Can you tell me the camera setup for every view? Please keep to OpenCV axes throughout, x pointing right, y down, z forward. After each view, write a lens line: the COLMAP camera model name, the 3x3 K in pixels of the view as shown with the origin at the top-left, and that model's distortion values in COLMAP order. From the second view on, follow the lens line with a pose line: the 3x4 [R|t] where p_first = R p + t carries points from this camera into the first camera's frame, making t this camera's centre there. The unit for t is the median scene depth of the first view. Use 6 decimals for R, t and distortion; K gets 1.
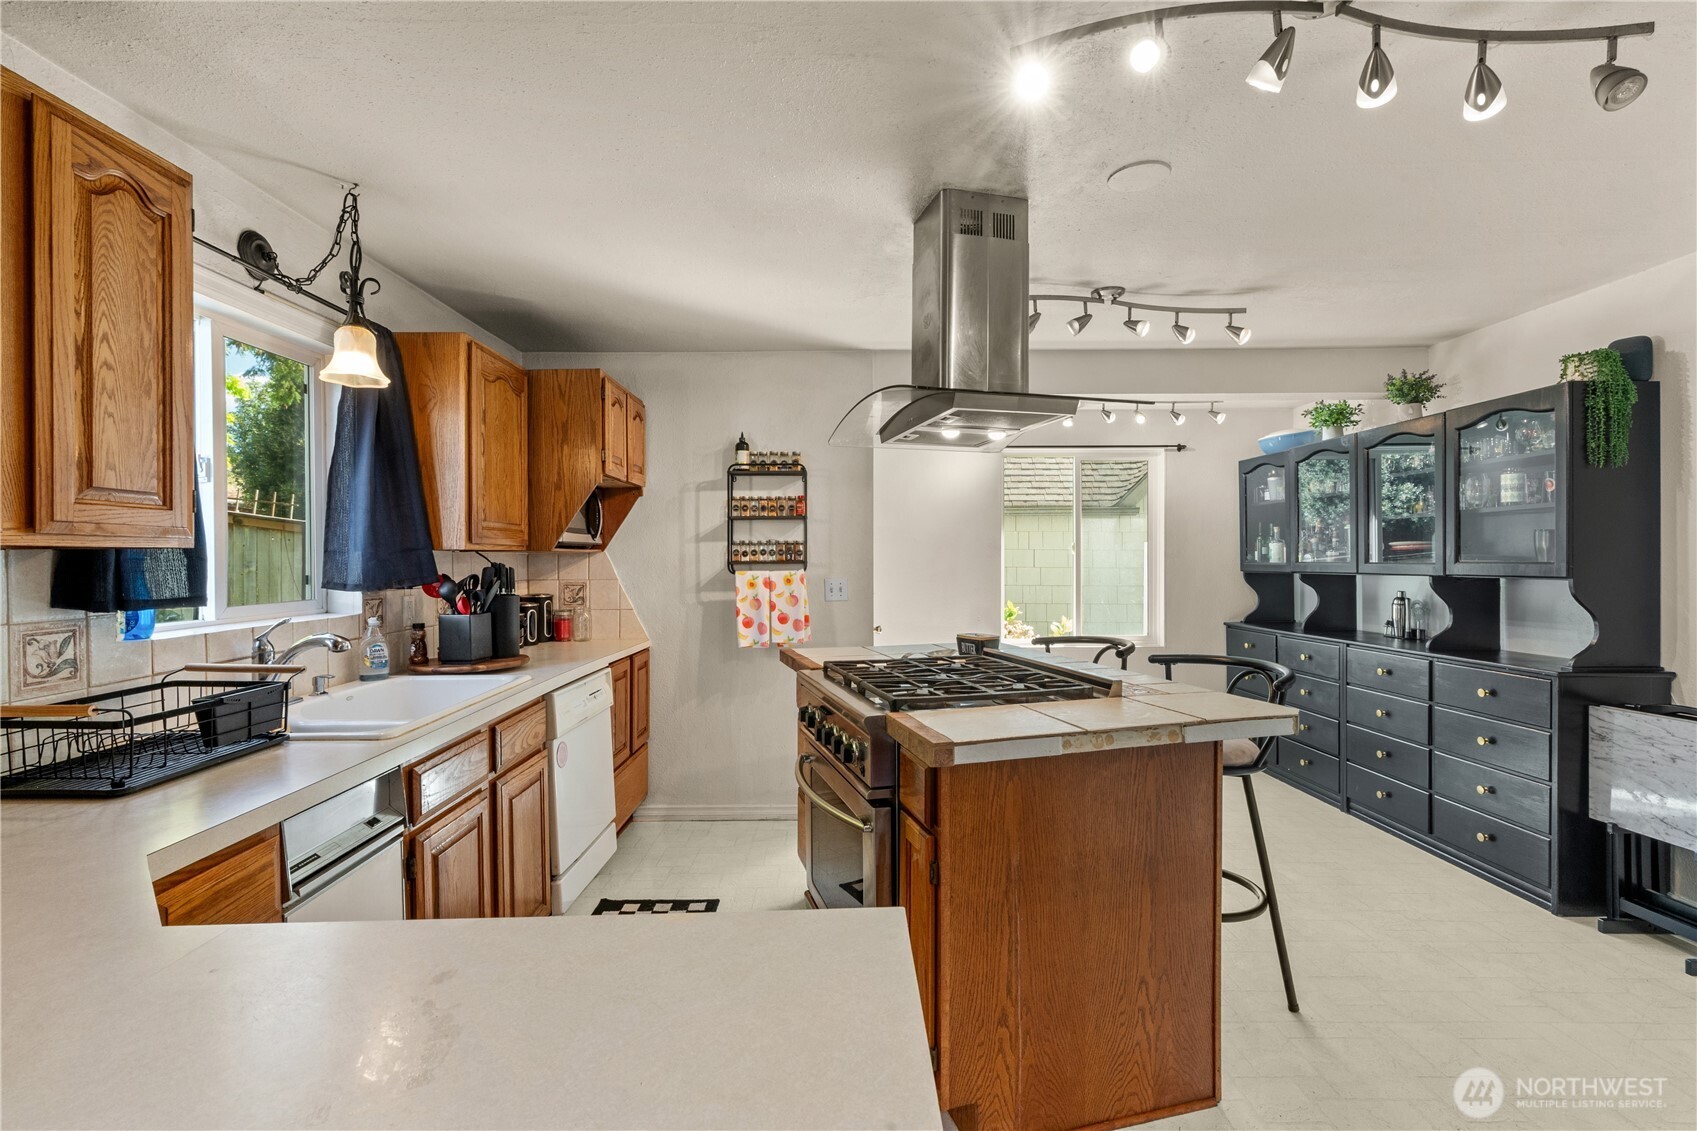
lens RADIAL K [[767.9, 0, 855.0], [0, 767.9, 563.7], [0, 0, 1]] dist [-0.003573, 0.000249]
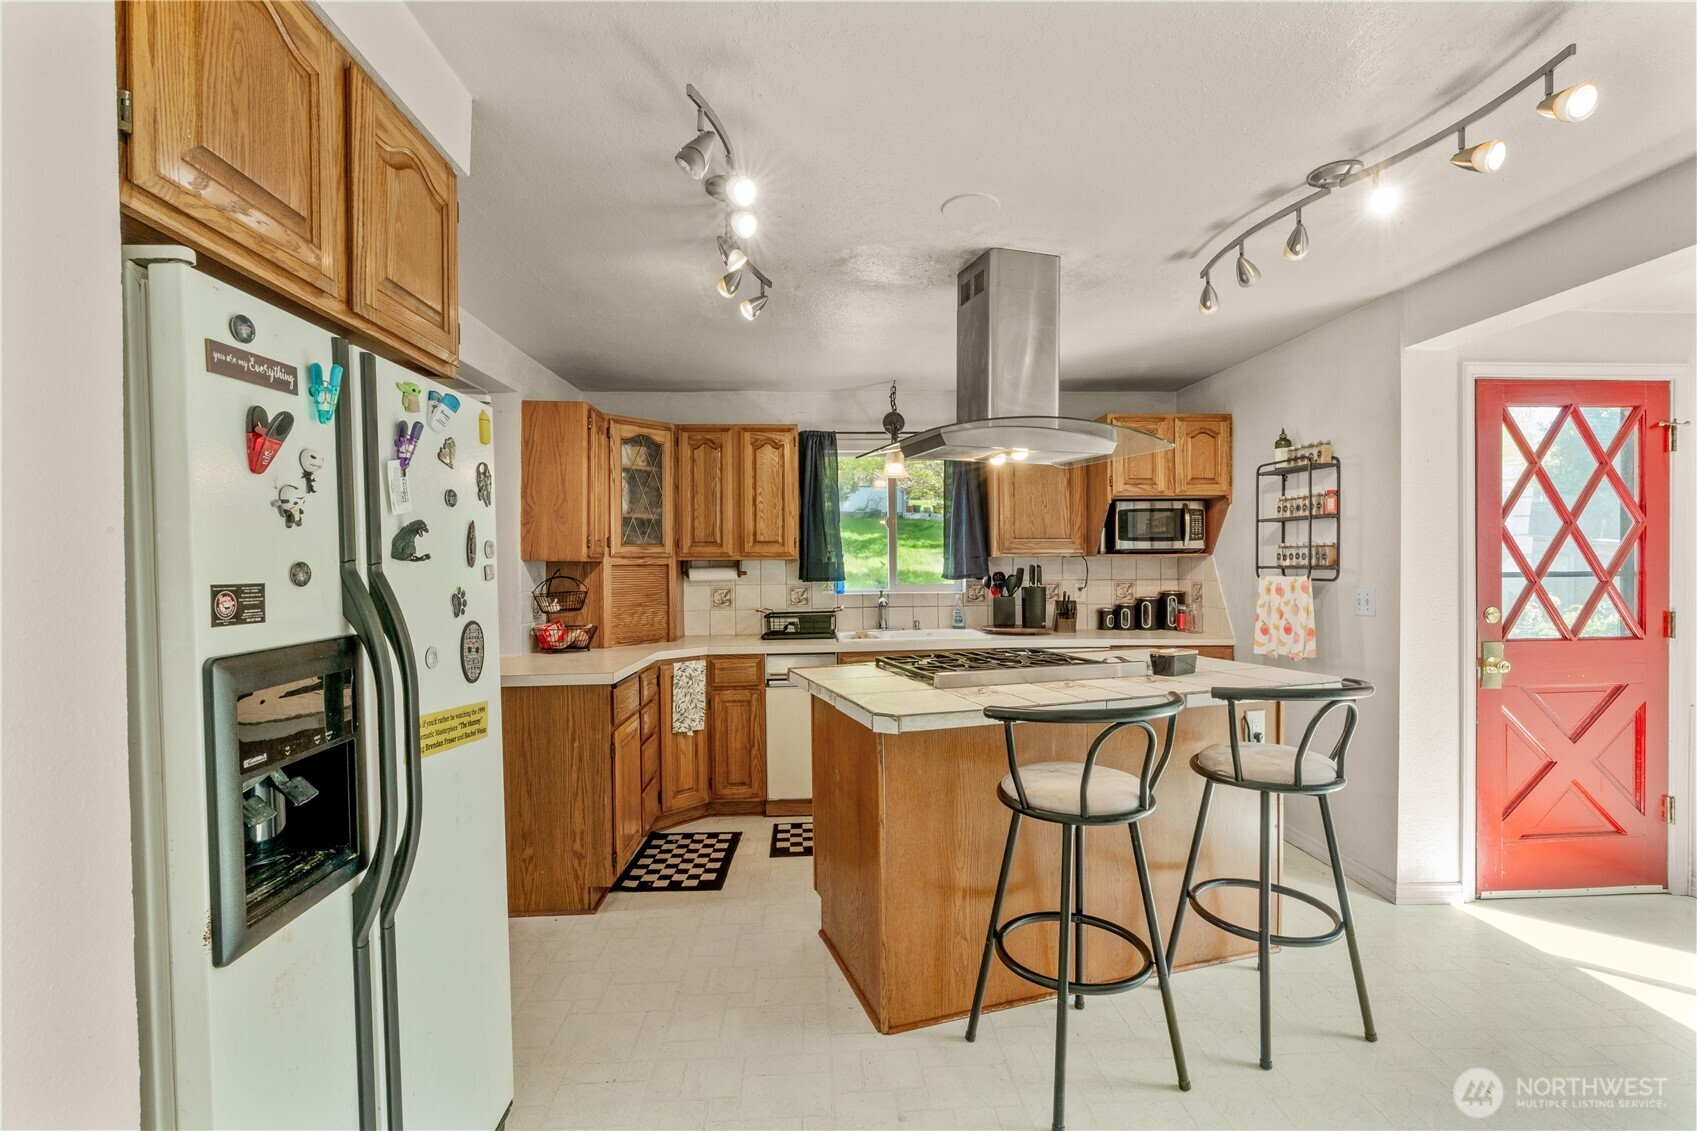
lens RADIAL K [[767.9, 0, 859.5], [0, 767.9, 567.4], [0, 0, 1]] dist [-0.003573, 0.000249]
pose [[0.053626, 0.015953, -0.998434, 0.790247], [-0.002002, 0.999872, 0.015869, -0.015061], [0.998559, 0.001148, 0.053651, 0.442325]]
